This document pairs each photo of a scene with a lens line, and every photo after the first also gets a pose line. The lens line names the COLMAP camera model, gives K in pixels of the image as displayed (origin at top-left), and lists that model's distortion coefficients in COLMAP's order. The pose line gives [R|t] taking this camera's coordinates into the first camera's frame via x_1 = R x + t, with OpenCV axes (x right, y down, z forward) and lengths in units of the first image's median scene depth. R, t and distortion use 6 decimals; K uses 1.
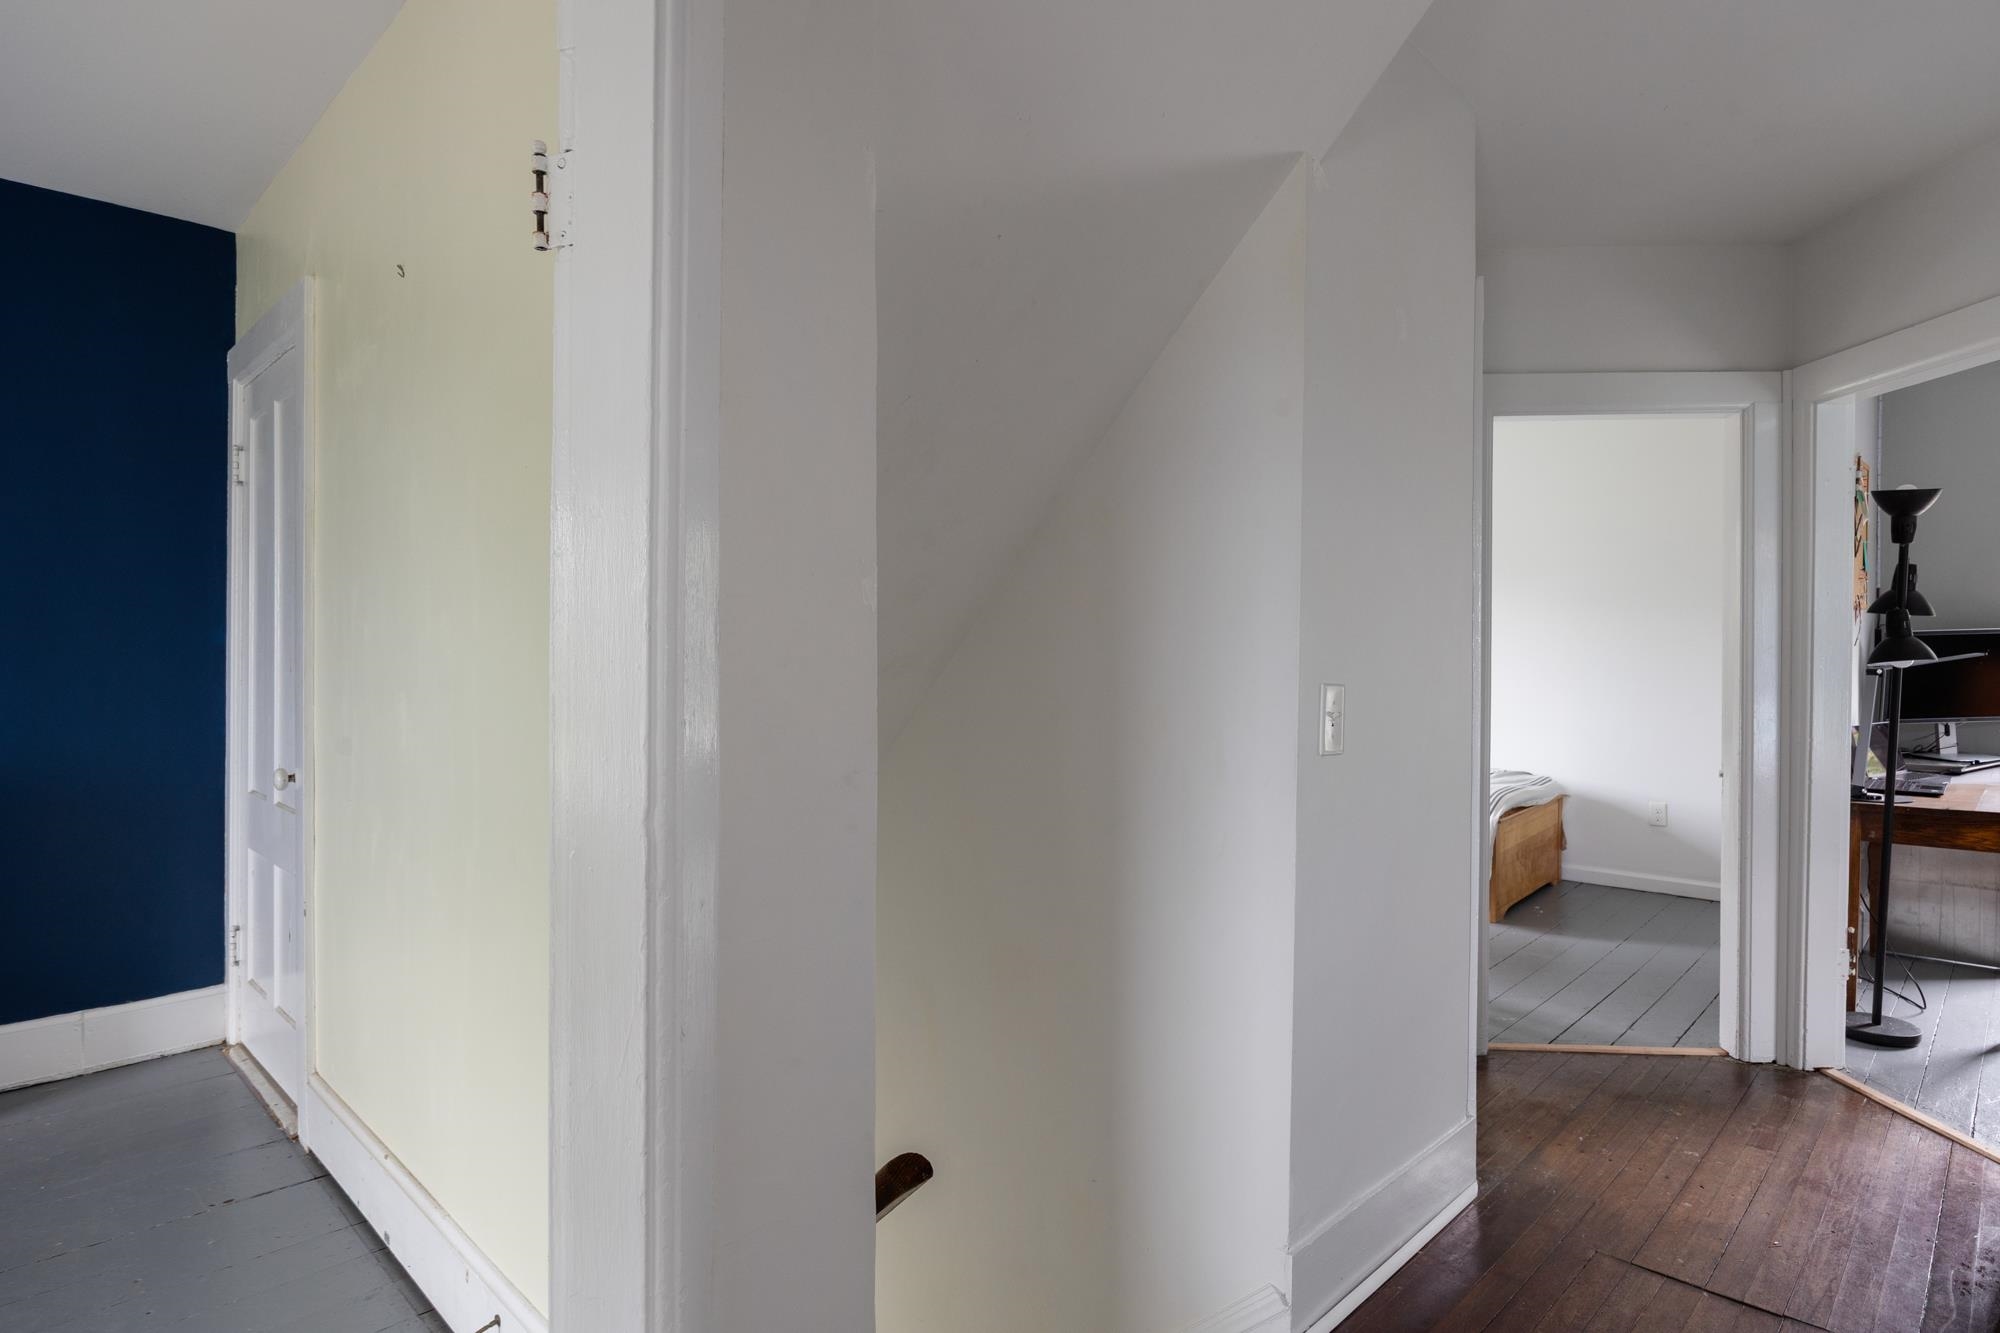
lens RADIAL K [[1042.8, 0, 998.1], [0, 1042.8, 648.5], [0, 0, 1]] dist [-0.001739, -0.000850]
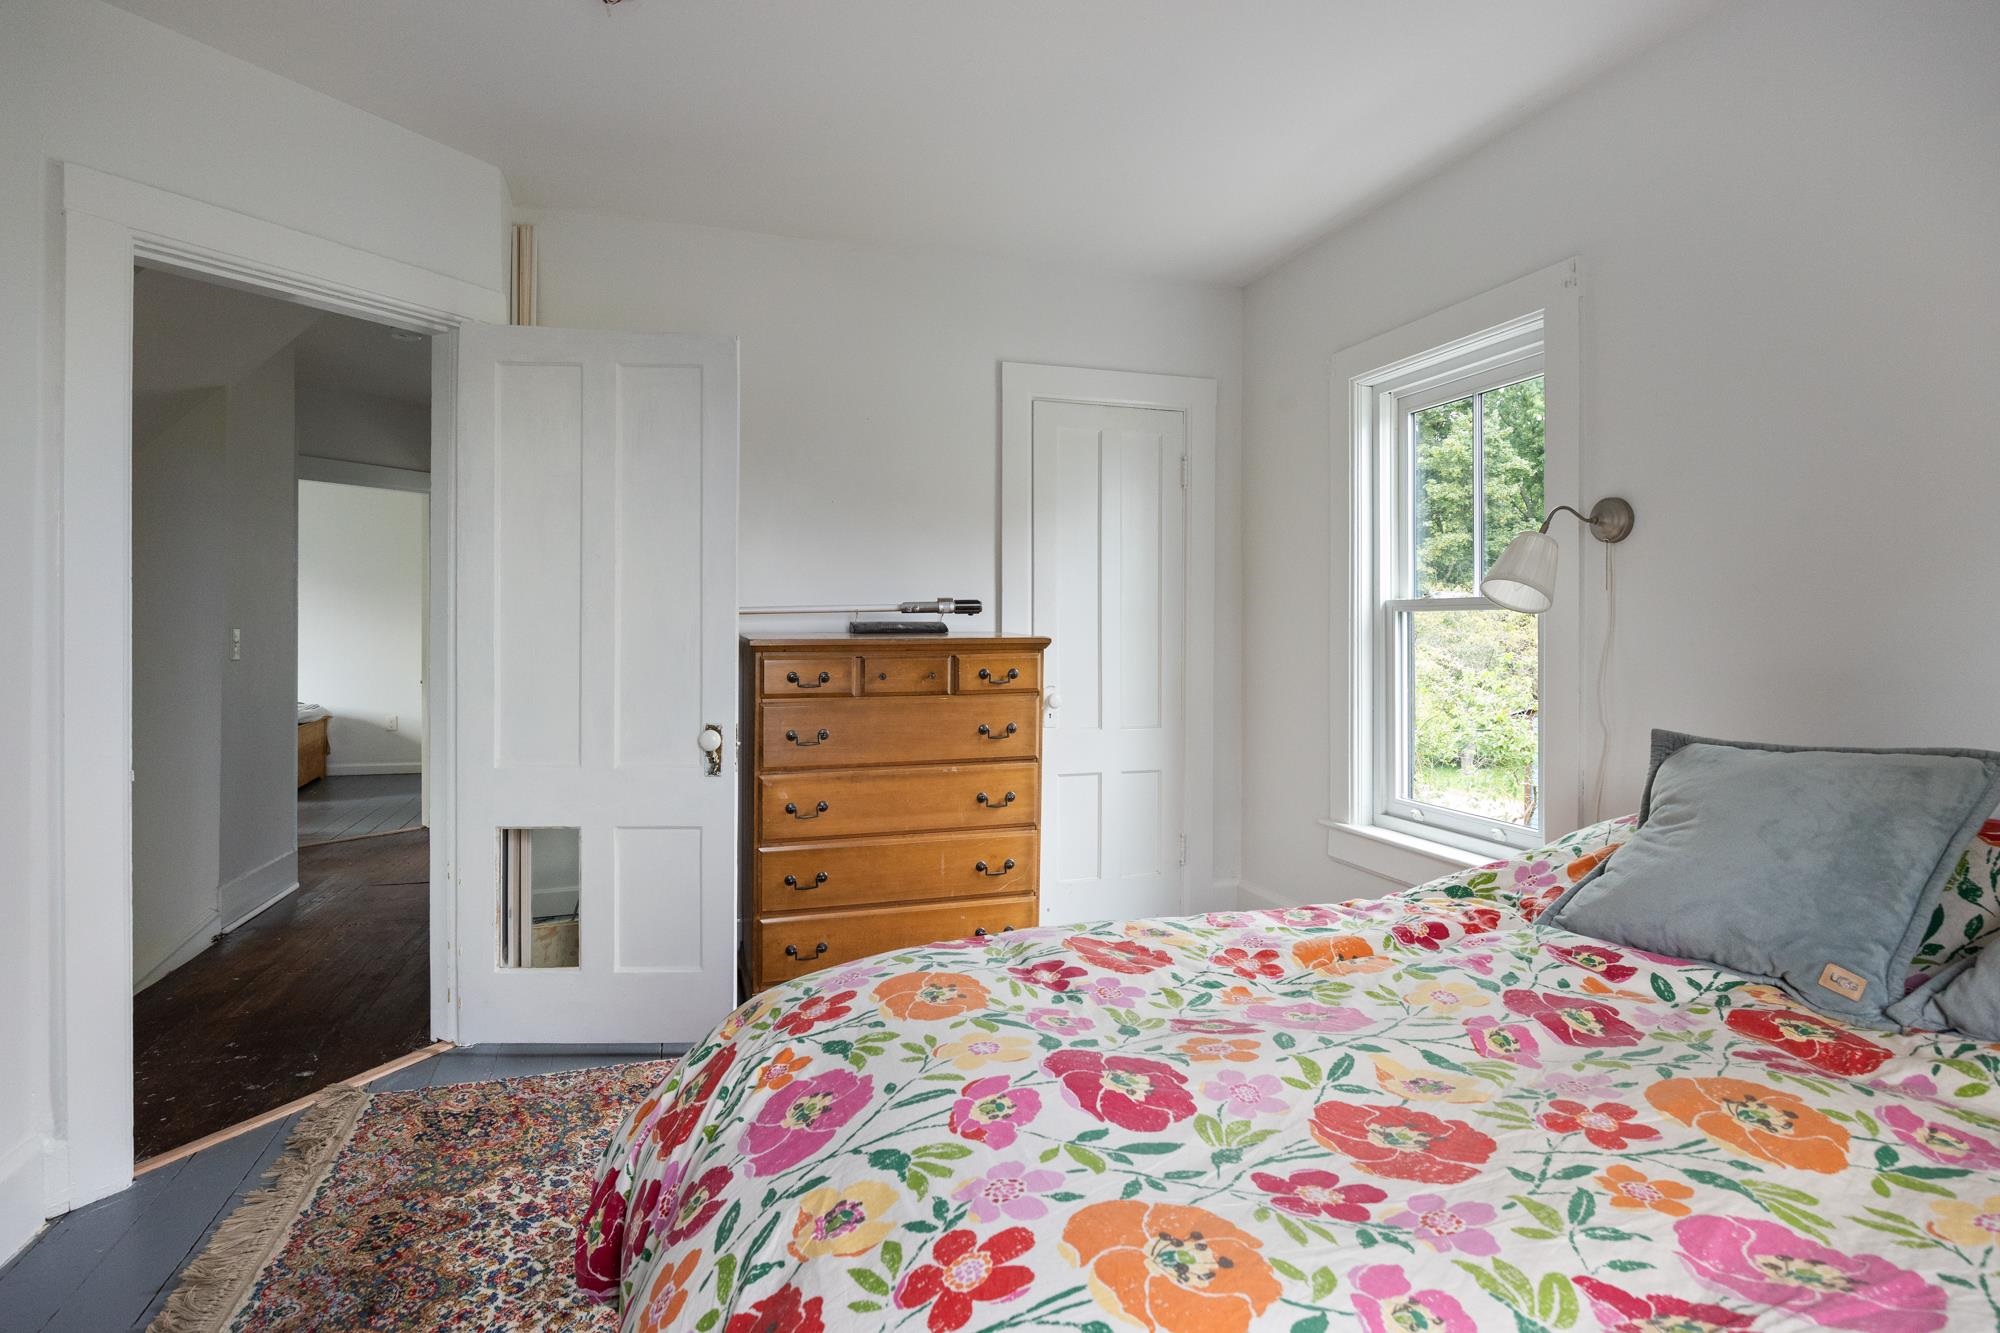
lens RADIAL K [[1042.8, 0, 998.1], [0, 1042.8, 648.5], [0, 0, 1]] dist [-0.001739, -0.000850]
pose [[0.459717, -0.016370, 0.887915, -0.366309], [-0.005465, 0.999759, 0.021262, 0.010583], [-0.888049, -0.014627, 0.459517, -0.575279]]
